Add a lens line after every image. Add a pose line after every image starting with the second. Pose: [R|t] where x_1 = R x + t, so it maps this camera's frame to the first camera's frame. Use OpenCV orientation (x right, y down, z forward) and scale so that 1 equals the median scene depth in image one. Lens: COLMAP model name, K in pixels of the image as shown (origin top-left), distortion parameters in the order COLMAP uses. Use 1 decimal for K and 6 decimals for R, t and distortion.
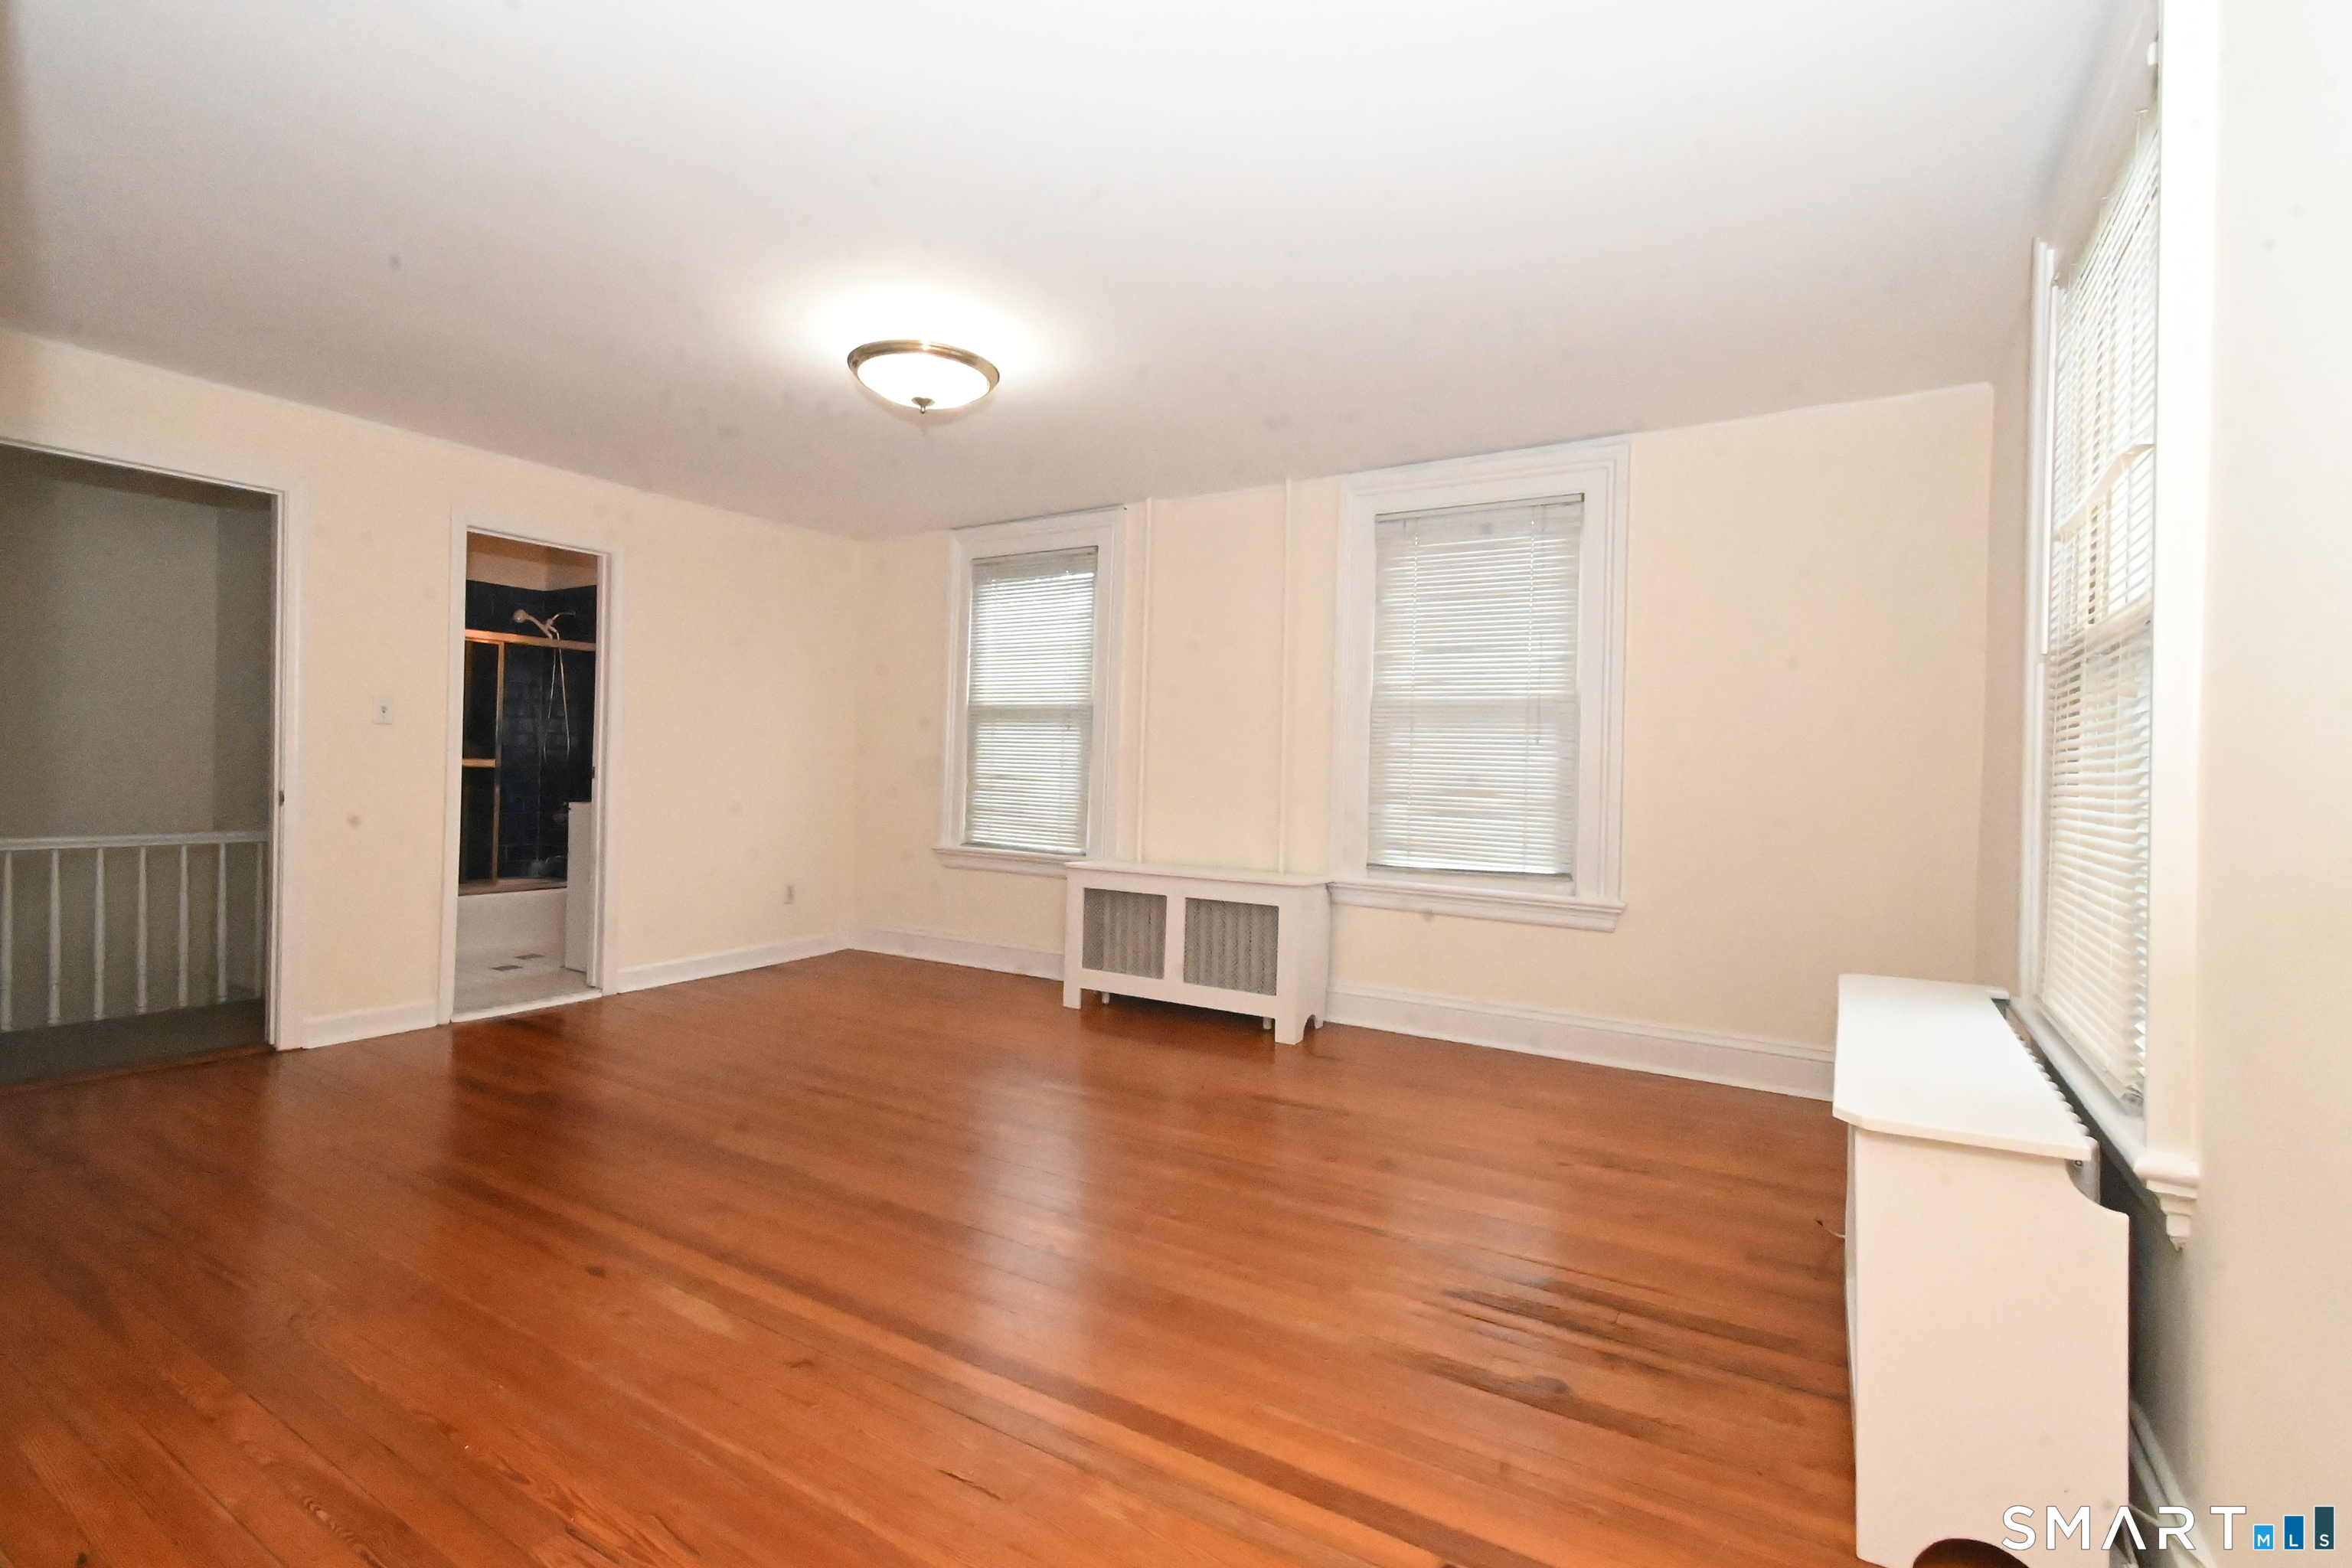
lens RADIAL K [[1048.2, 0, 1189.7], [0, 1048.2, 772.9], [0, 0, 1]] dist [0.002952, -0.000196]
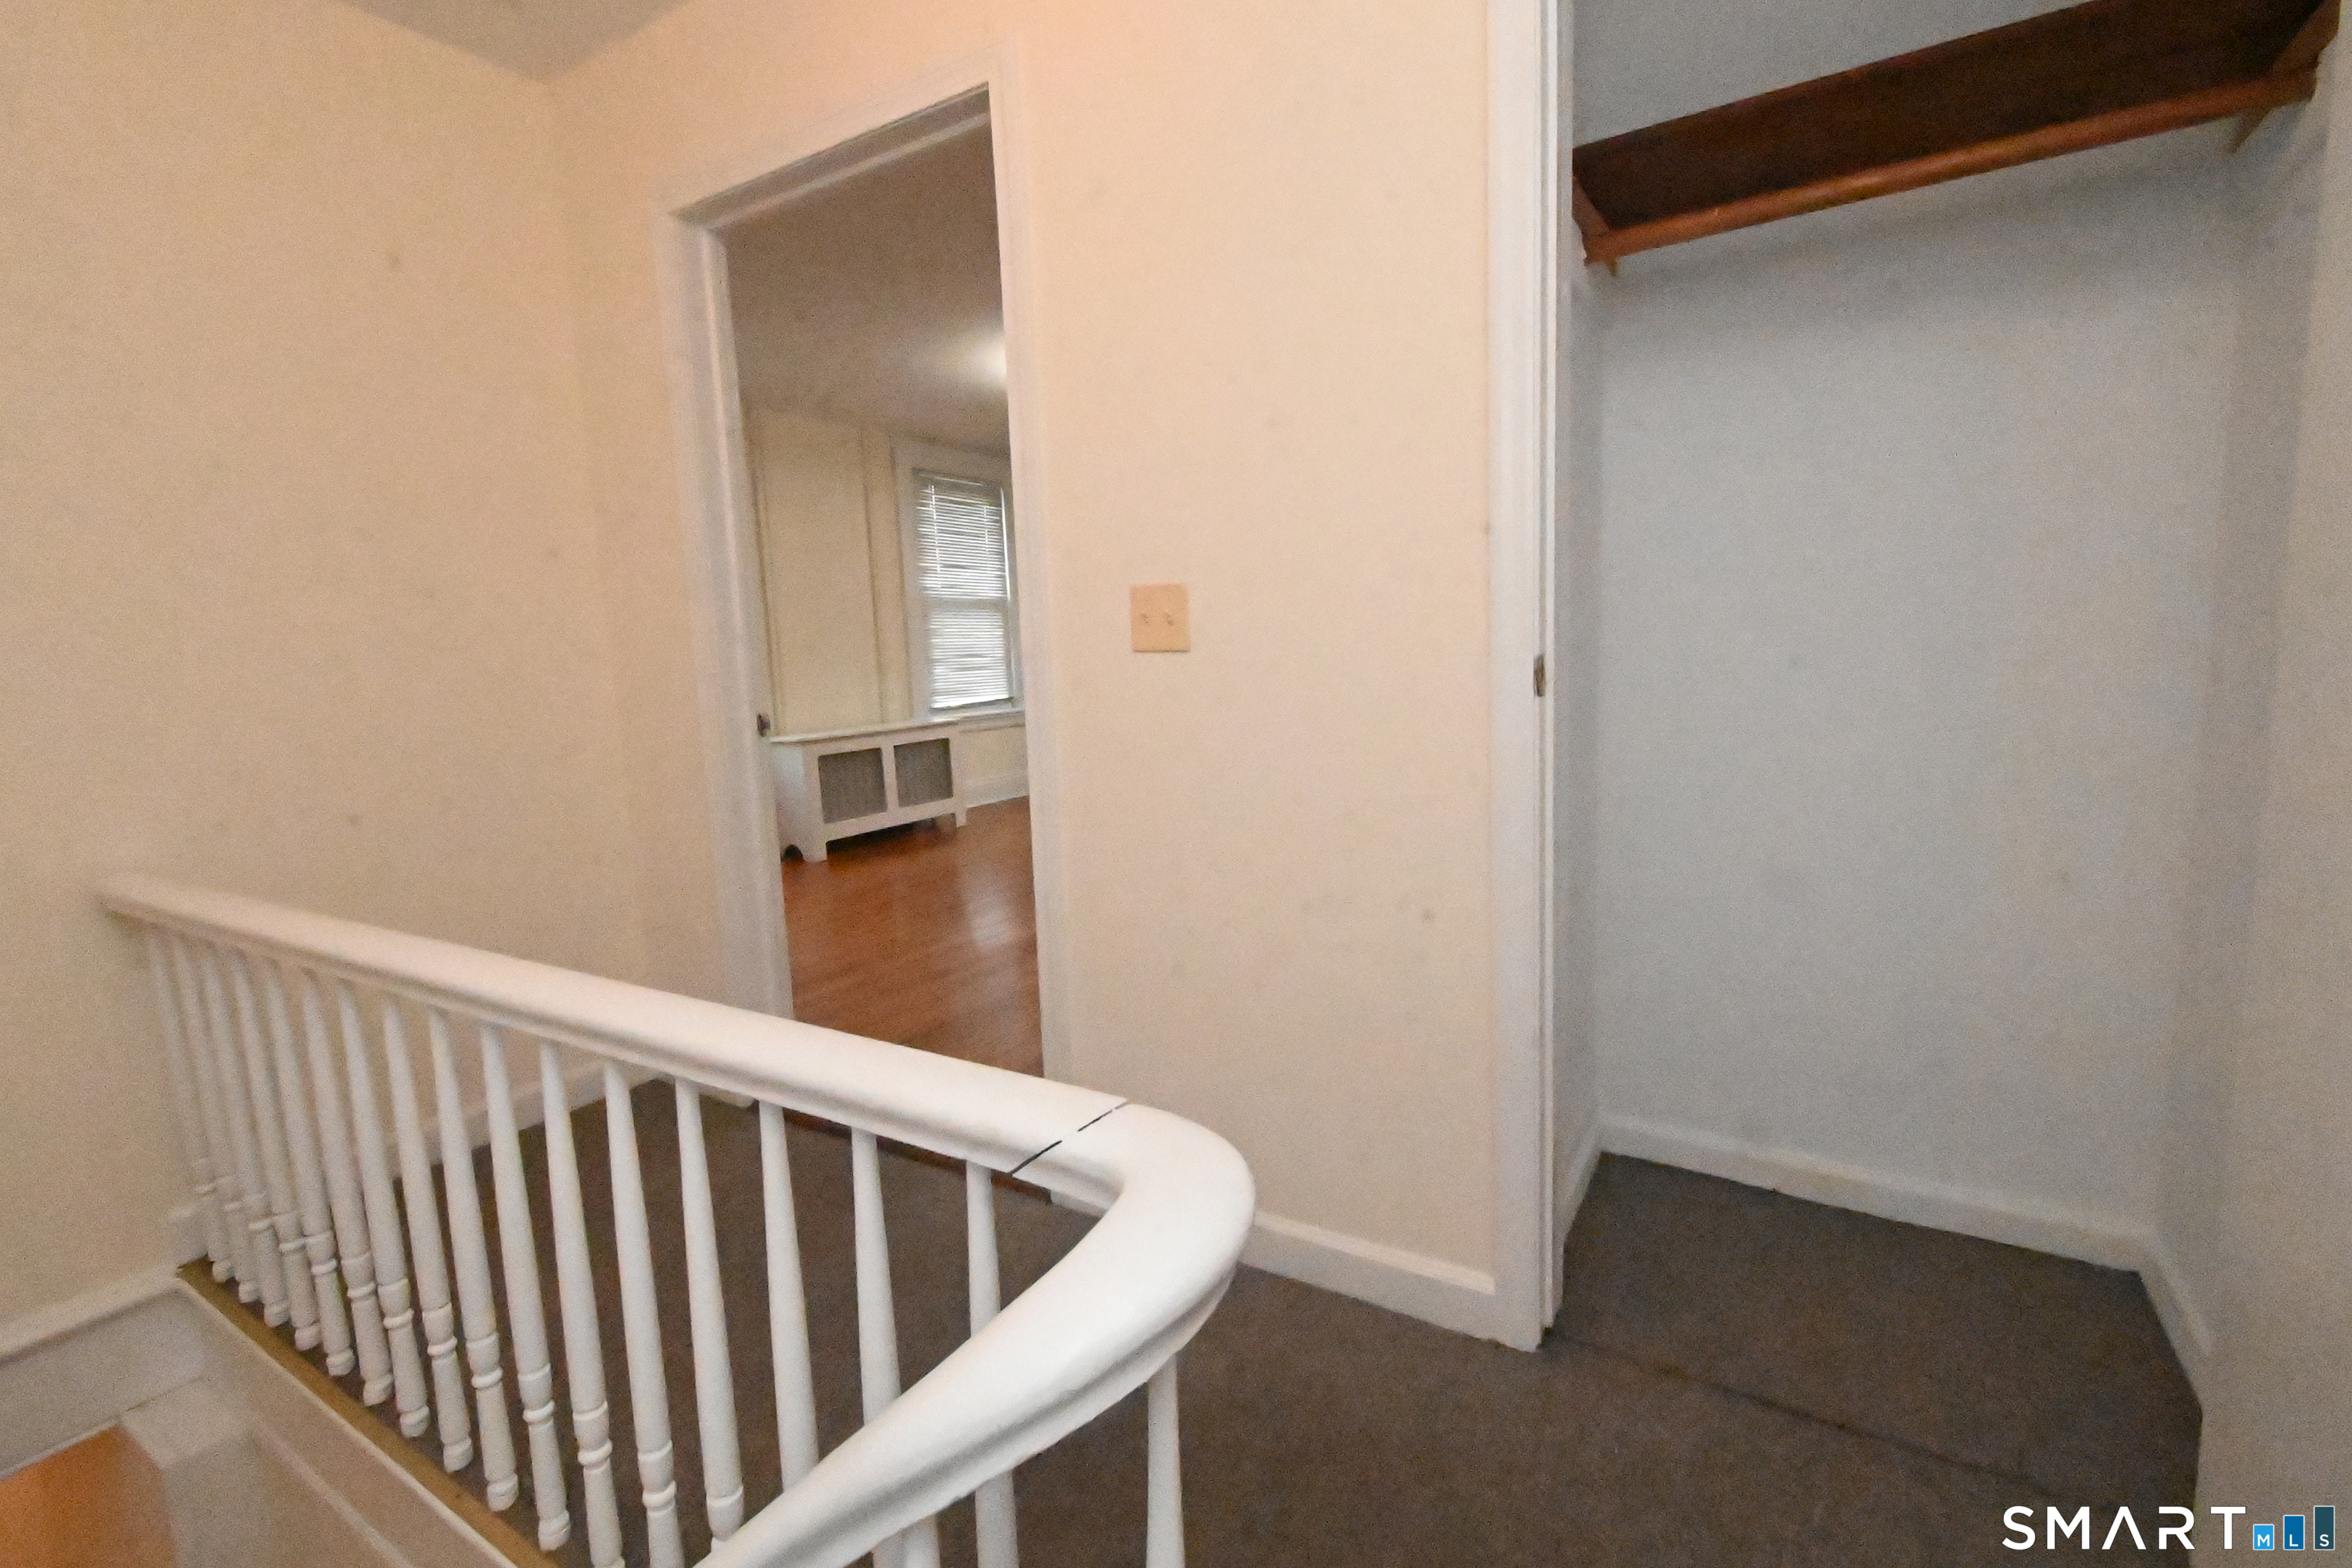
lens RADIAL K [[1048.2, 0, 1176.5], [0, 1048.2, 788.4], [0, 0, 1]] dist [0.002952, -0.000196]
pose [[0.037658, -0.164620, 0.985638, -1.301585], [0.042213, 0.985719, 0.163020, -0.029029], [-0.998399, 0.035468, 0.044069, 0.579488]]
